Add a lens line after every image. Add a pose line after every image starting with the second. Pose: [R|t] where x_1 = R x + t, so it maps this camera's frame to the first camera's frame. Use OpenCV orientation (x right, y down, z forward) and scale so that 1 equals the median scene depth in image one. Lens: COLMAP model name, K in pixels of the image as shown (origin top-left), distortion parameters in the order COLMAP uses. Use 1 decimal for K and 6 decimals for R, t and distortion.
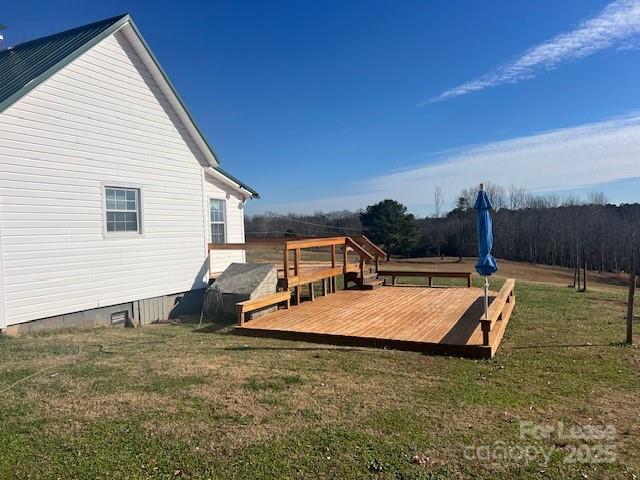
lens RADIAL K [[452.0, 0, 322.6], [0, 452.0, 241.8], [0, 0, 1]] dist [0.006806, -0.043891]
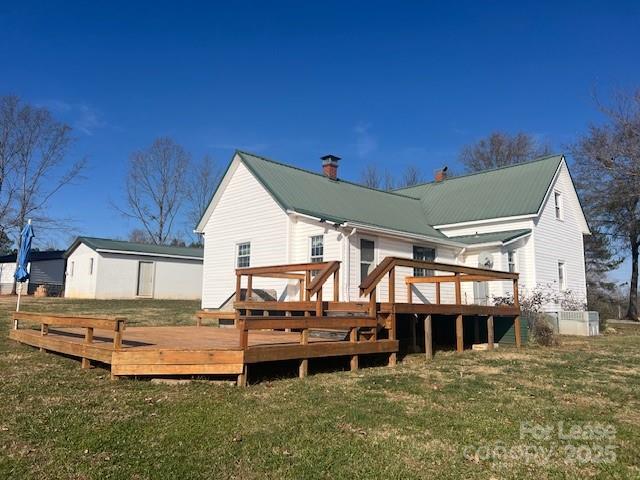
lens RADIAL K [[452.0, 0, 322.6], [0, 452.0, 241.8], [0, 0, 1]] dist [0.006806, -0.043891]
pose [[-0.362934, -0.105630, -0.925809, 1.124427], [-0.030649, 0.994370, -0.101437, 0.048172], [0.931311, -0.008440, -0.364128, 1.973284]]
